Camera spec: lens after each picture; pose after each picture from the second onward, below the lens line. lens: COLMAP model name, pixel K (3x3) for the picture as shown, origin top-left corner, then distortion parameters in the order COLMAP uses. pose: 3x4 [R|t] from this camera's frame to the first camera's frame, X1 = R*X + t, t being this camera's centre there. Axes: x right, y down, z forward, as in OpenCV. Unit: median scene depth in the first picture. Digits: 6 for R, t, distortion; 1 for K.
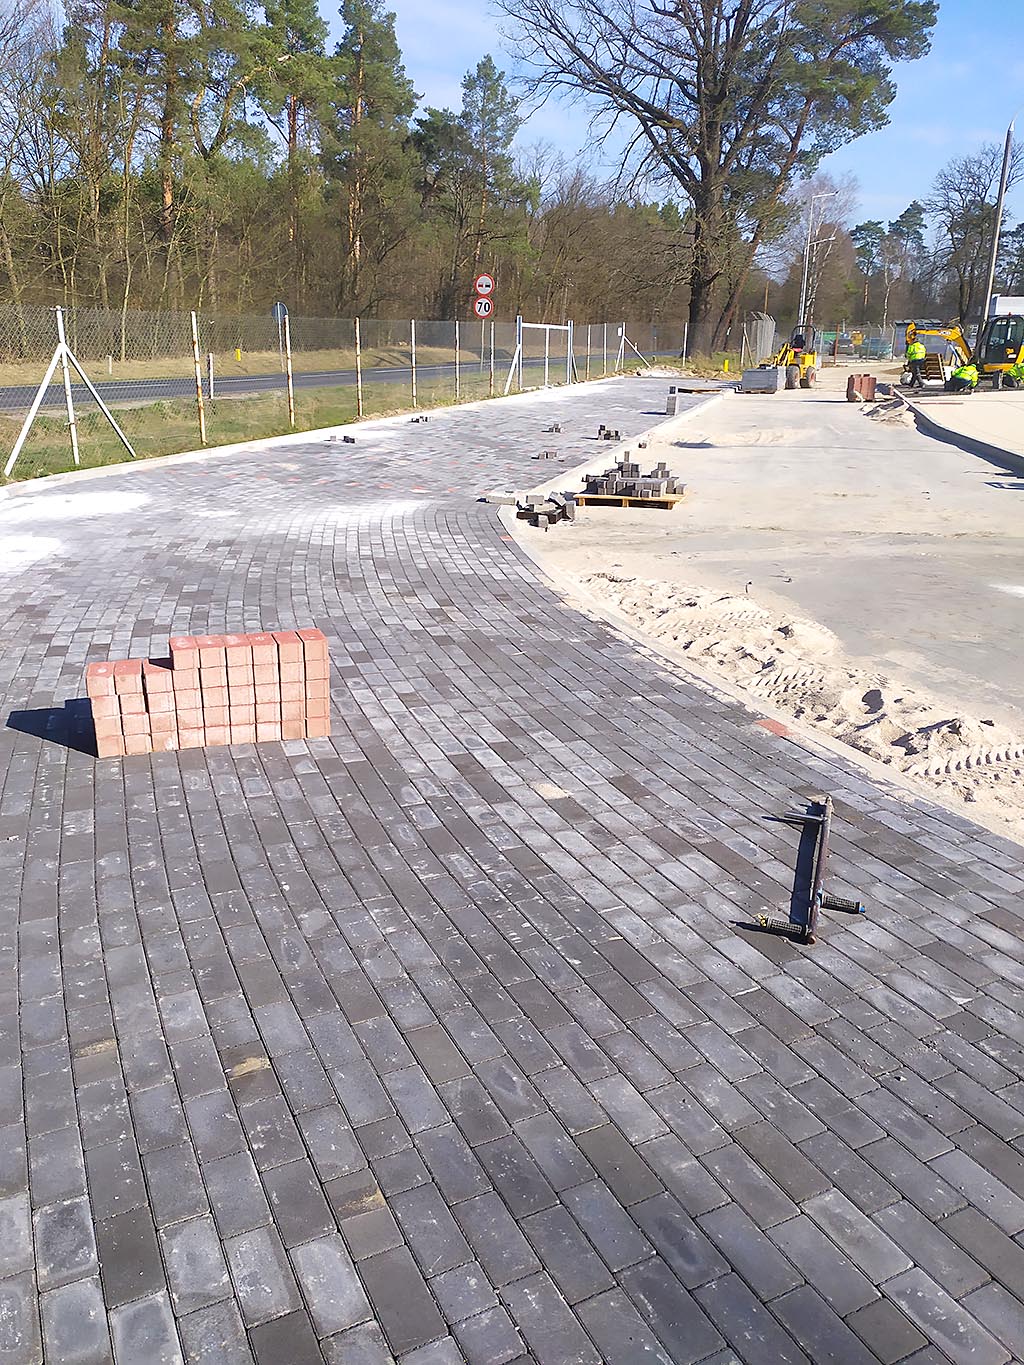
lens RADIAL K [[954.7, 0, 512.0], [0, 954.7, 682.5], [0, 0, 1]] dist [0.070325, -0.081066]
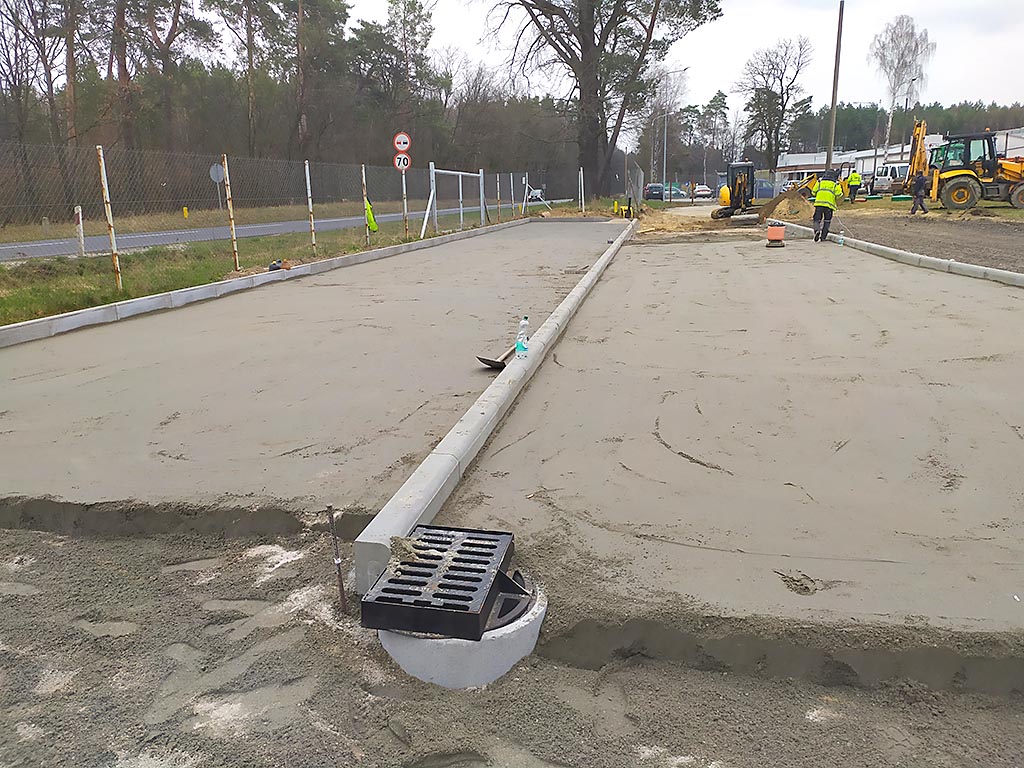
lens RADIAL K [[716.2, 0, 510.0], [0, 716.2, 398.1], [0, 0, 1]] dist [0.070325, -0.081066]
pose [[0.995041, -0.057140, 0.081410, 0.006191], [0.062482, 0.995950, -0.064656, -0.030503], [-0.077386, 0.069422, 0.994581, 0.099073]]
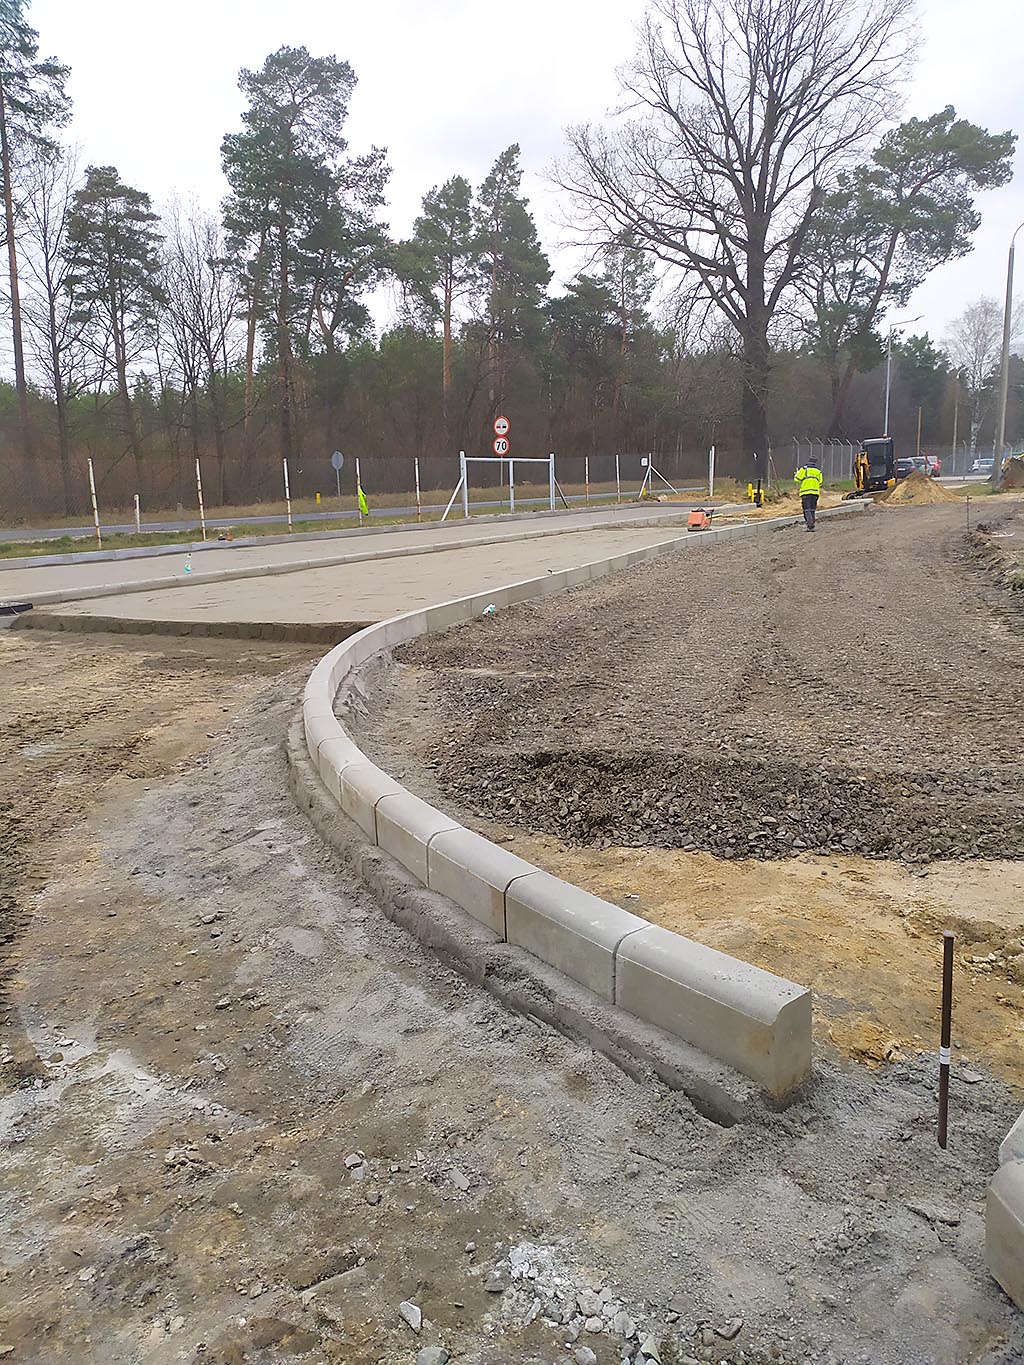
lens RADIAL K [[954.7, 0, 512.0], [0, 954.7, 682.5], [0, 0, 1]] dist [0.070325, -0.081066]
pose [[0.973678, 0.005508, -0.227860, 0.145012], [-0.035471, 0.991190, -0.127612, 0.011649], [0.225150, 0.132336, 0.965295, -0.015968]]
